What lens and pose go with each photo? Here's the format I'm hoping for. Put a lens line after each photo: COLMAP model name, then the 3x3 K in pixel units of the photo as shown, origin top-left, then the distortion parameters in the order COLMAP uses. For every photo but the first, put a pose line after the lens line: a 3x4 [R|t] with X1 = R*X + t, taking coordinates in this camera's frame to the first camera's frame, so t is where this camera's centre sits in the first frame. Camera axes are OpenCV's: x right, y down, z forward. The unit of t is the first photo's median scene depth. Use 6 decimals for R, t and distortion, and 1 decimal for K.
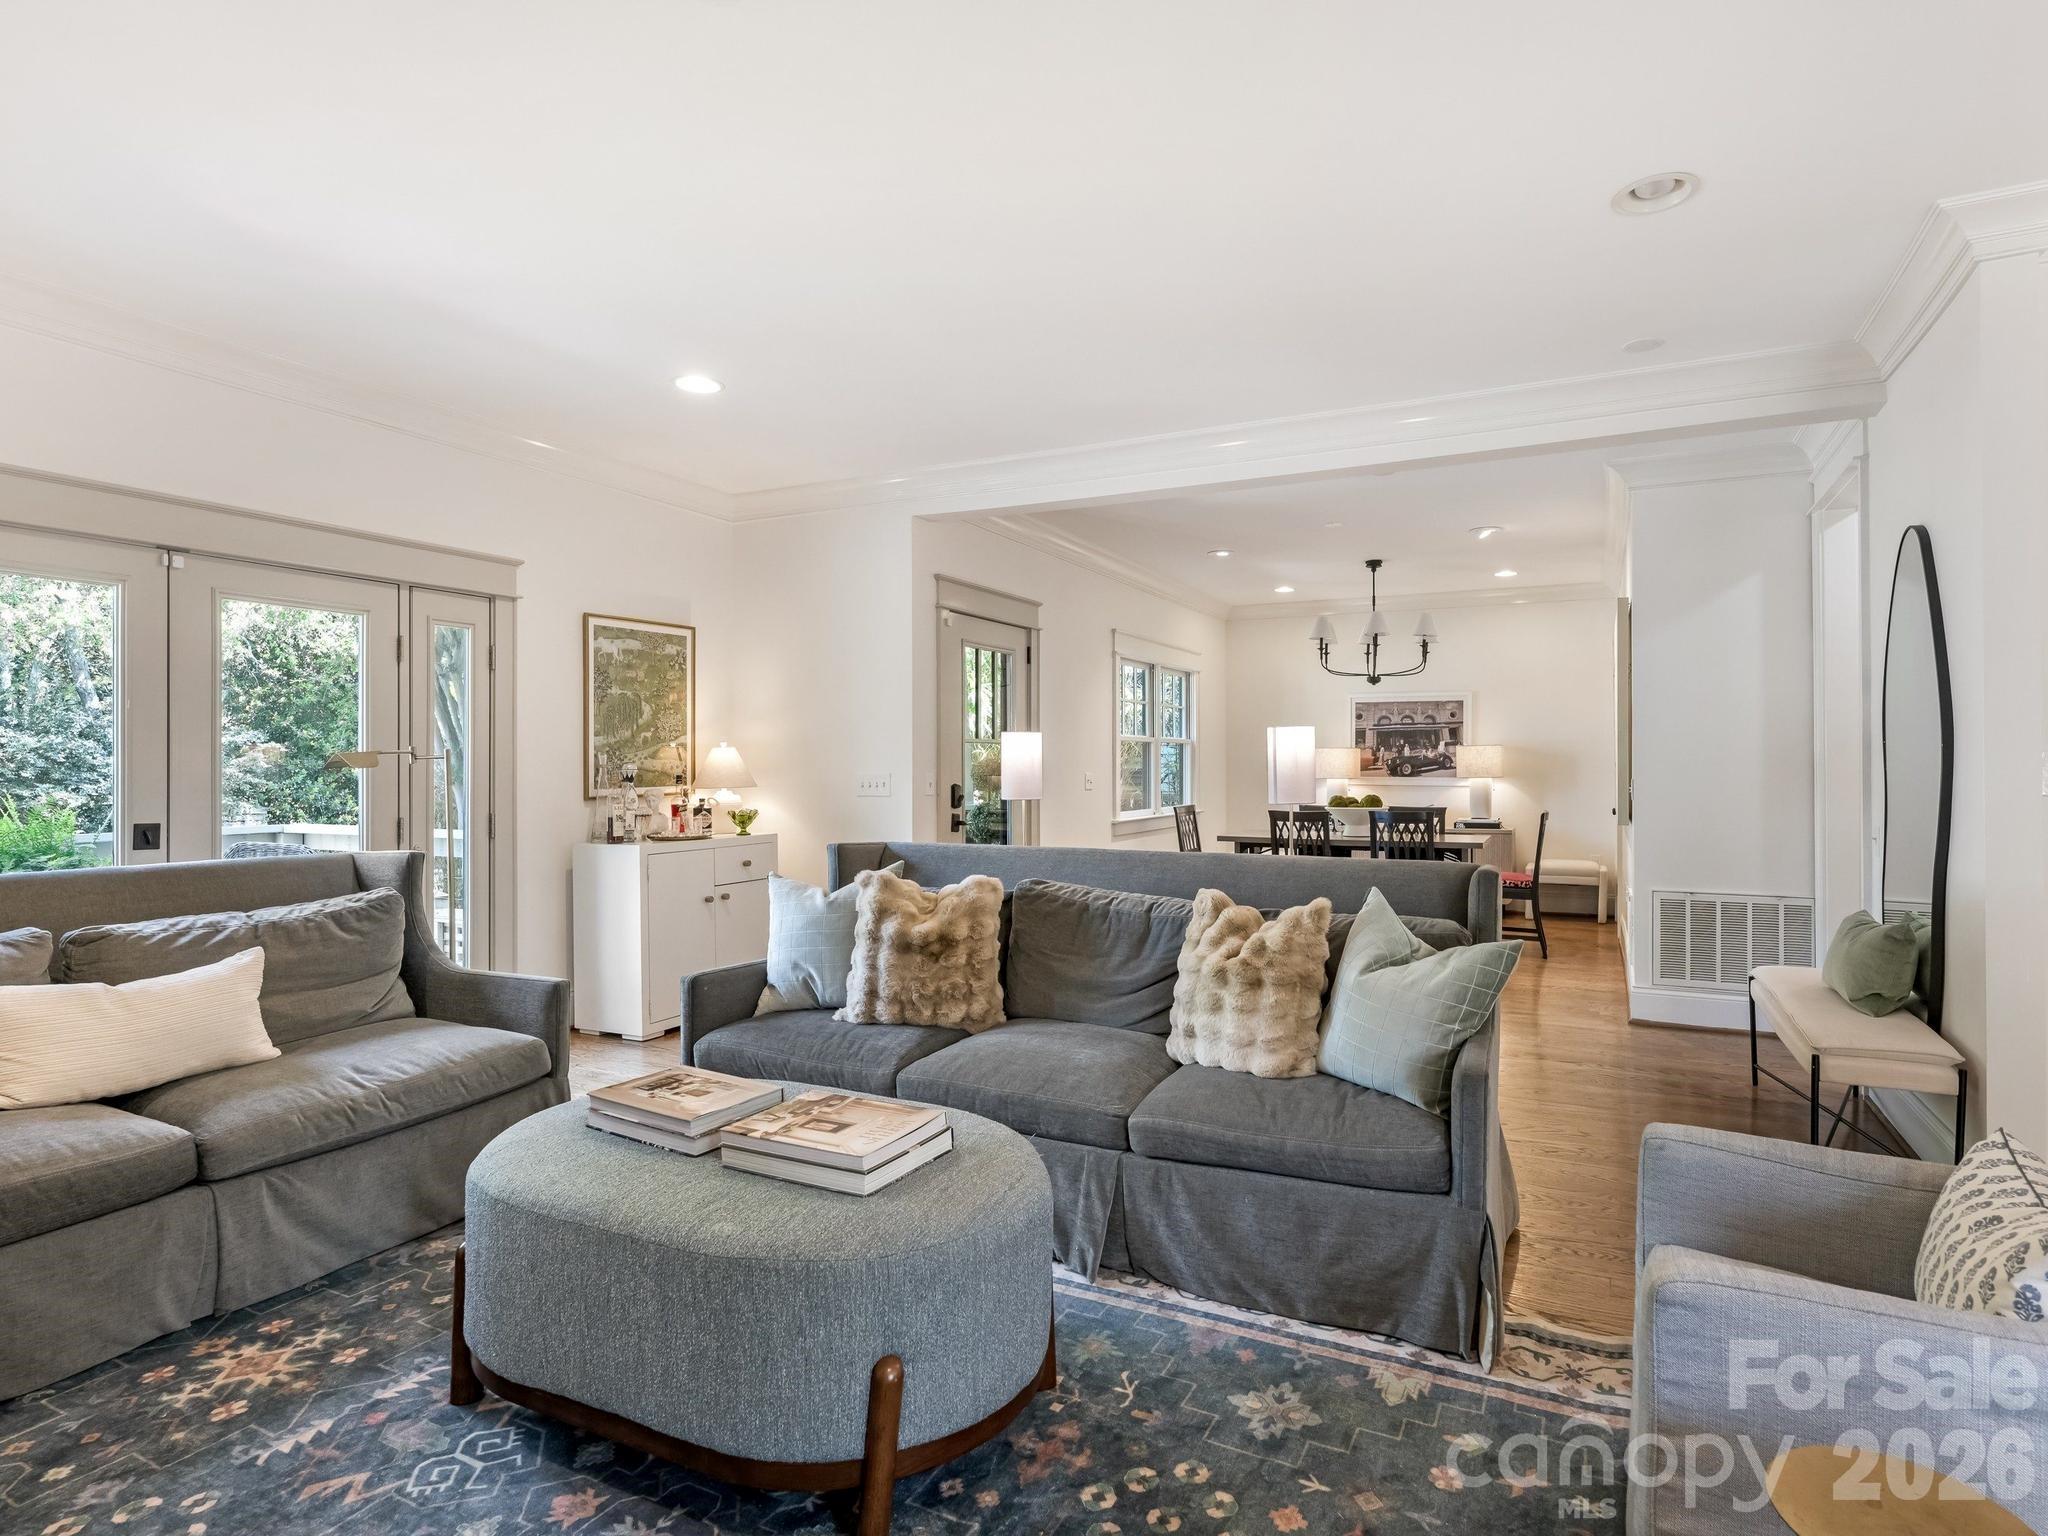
lens RADIAL K [[1085.2, 0, 1072.4], [0, 1085.2, 761.8], [0, 0, 1]] dist [0.004444, -0.001733]
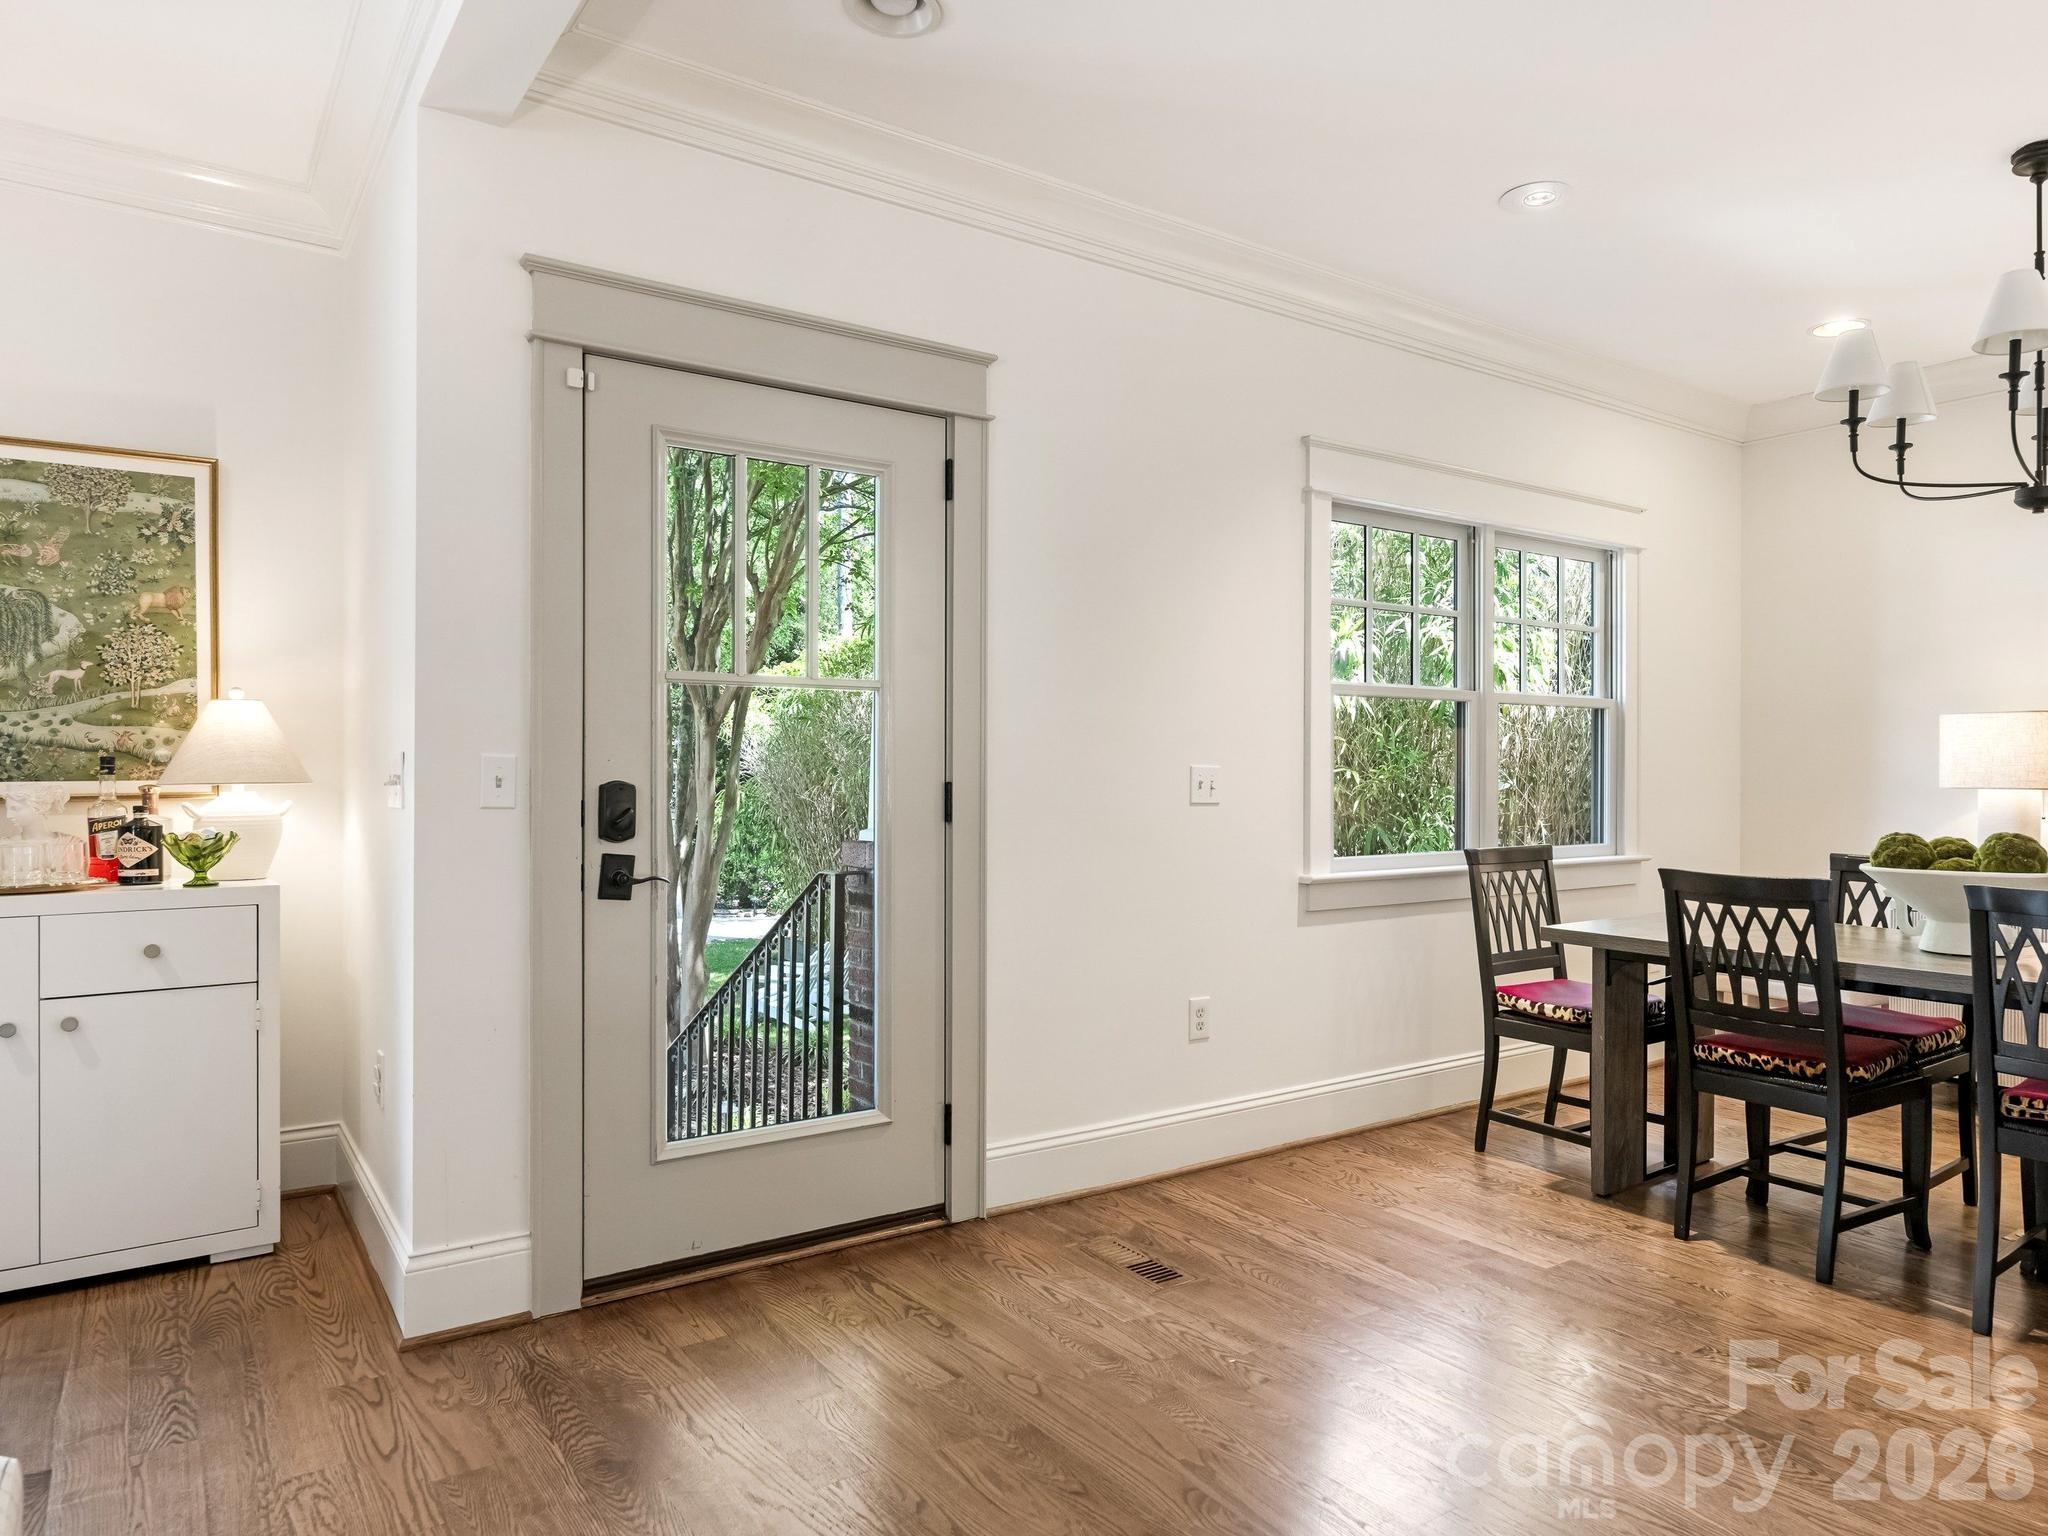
lens RADIAL K [[1323.7, 0, 1083.9], [0, 1323.7, 773.4], [0, 0, 1]] dist [-0.005946, 0.010362]
pose [[0.877792, 0.004527, -0.479020, 0.232180], [-0.004192, 0.999990, 0.001769, 0.013033], [0.479023, 0.000455, 0.877802, 0.534495]]
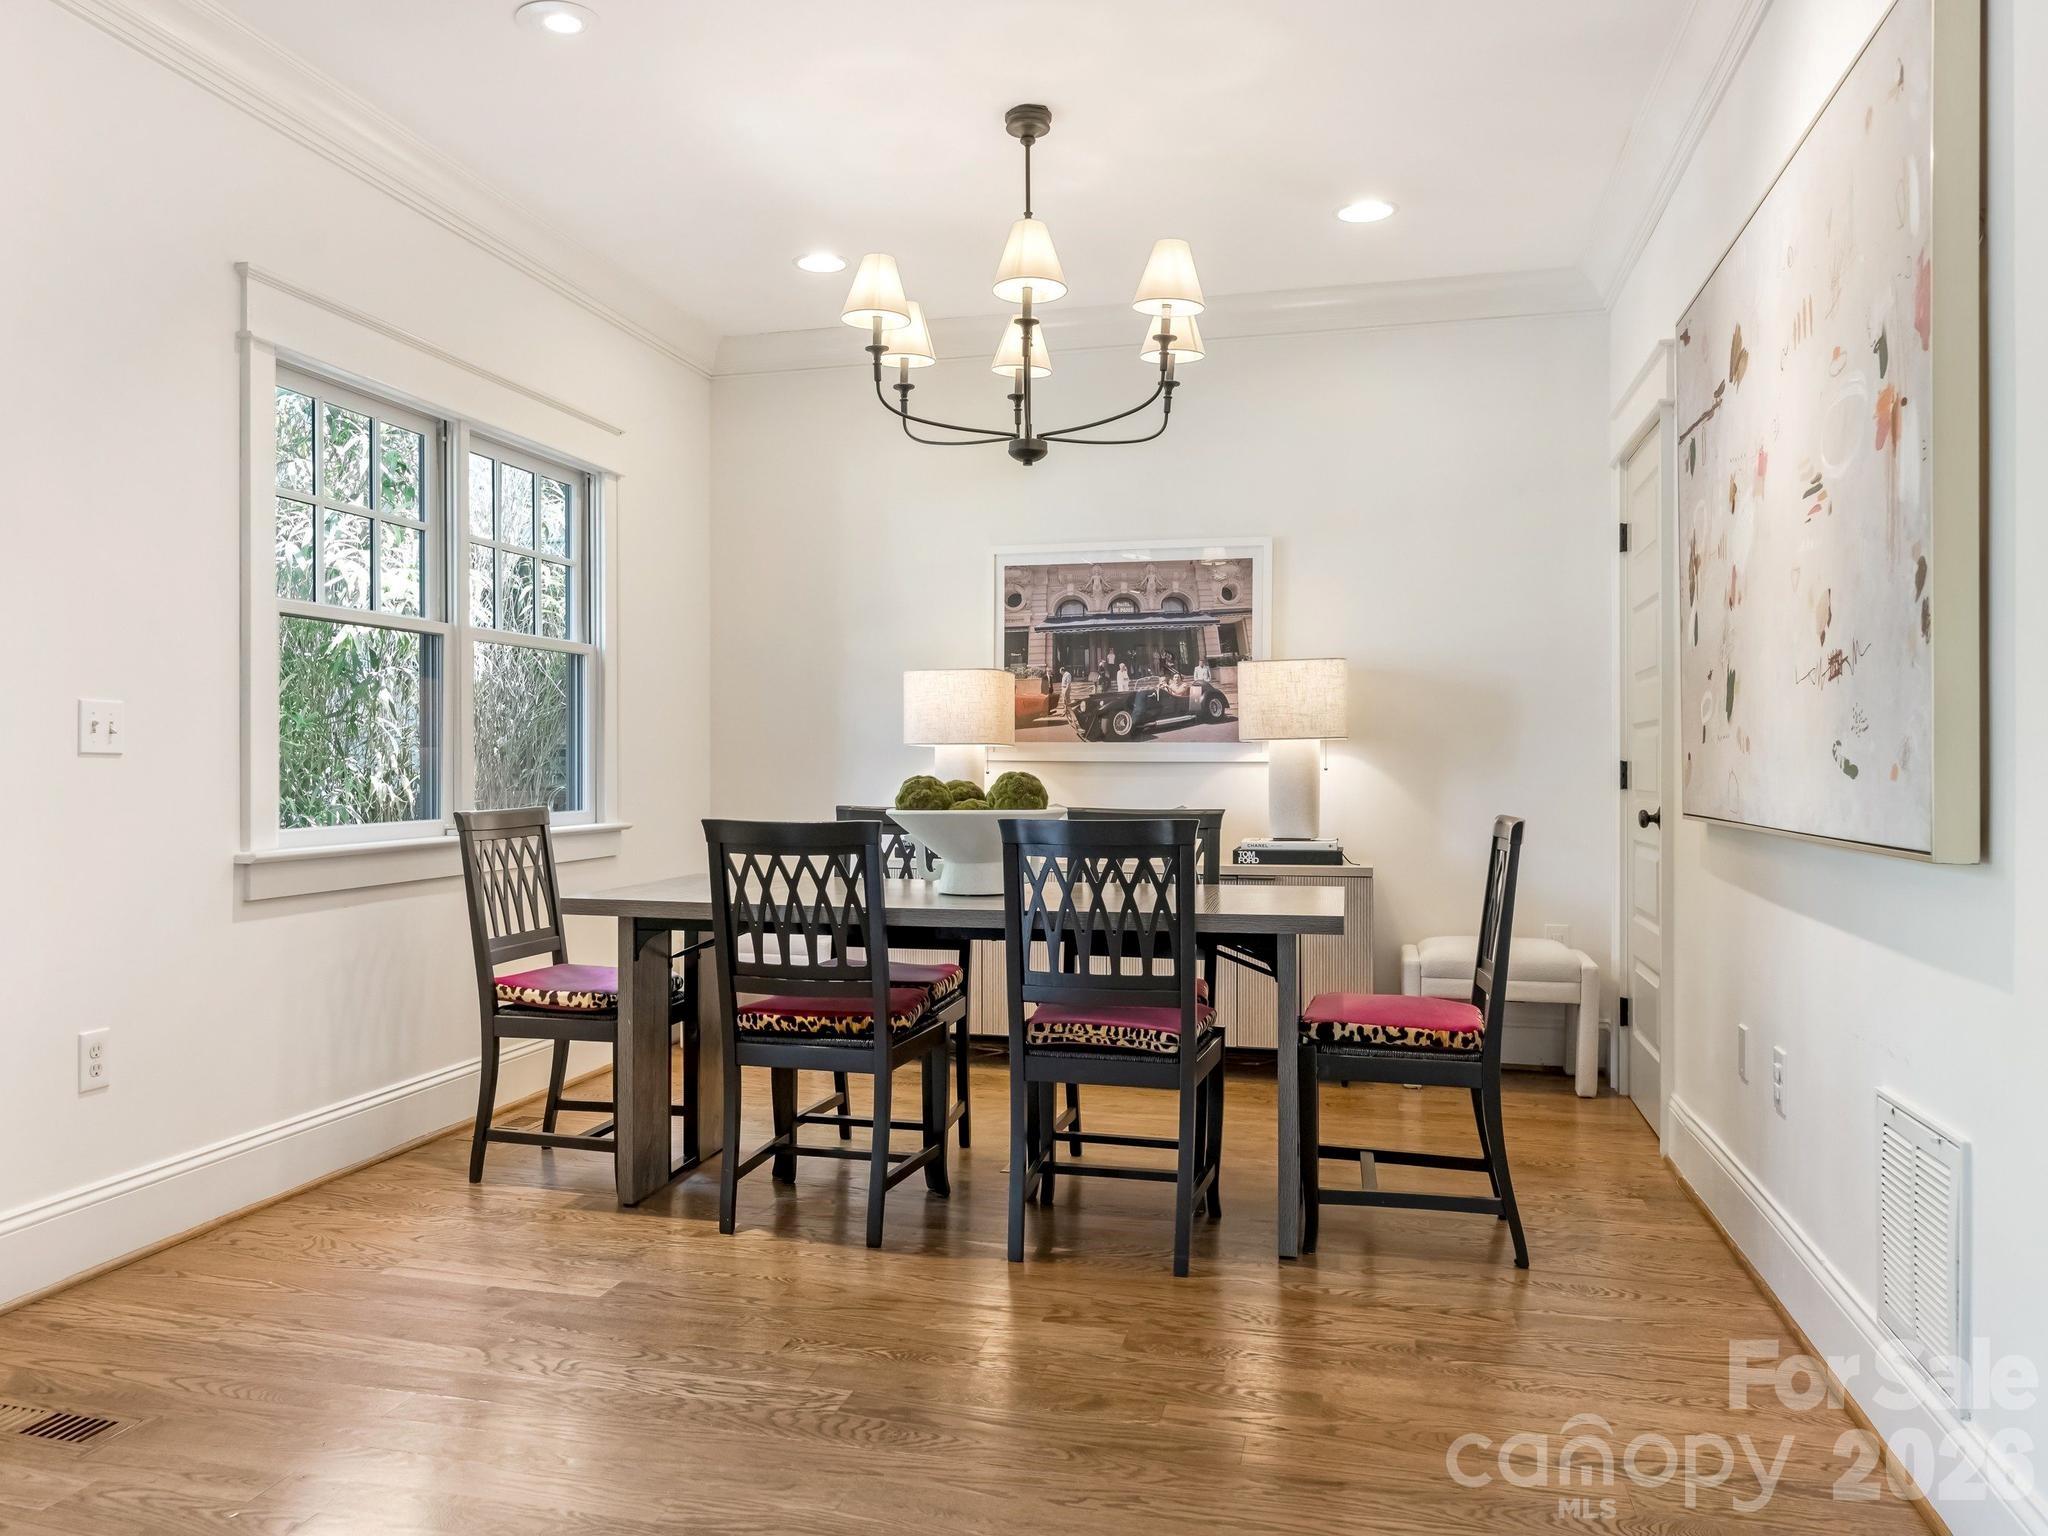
lens RADIAL K [[1538.5, 0, 942.3], [0, 1538.5, 768.5], [0, 0, 1]] dist [-0.000734, -0.008087]
pose [[0.984921, -0.000161, 0.173004, 0.178012], [-0.000392, 0.999995, 0.003162, 0.028927], [-0.173004, -0.003182, 0.984916, 0.555966]]
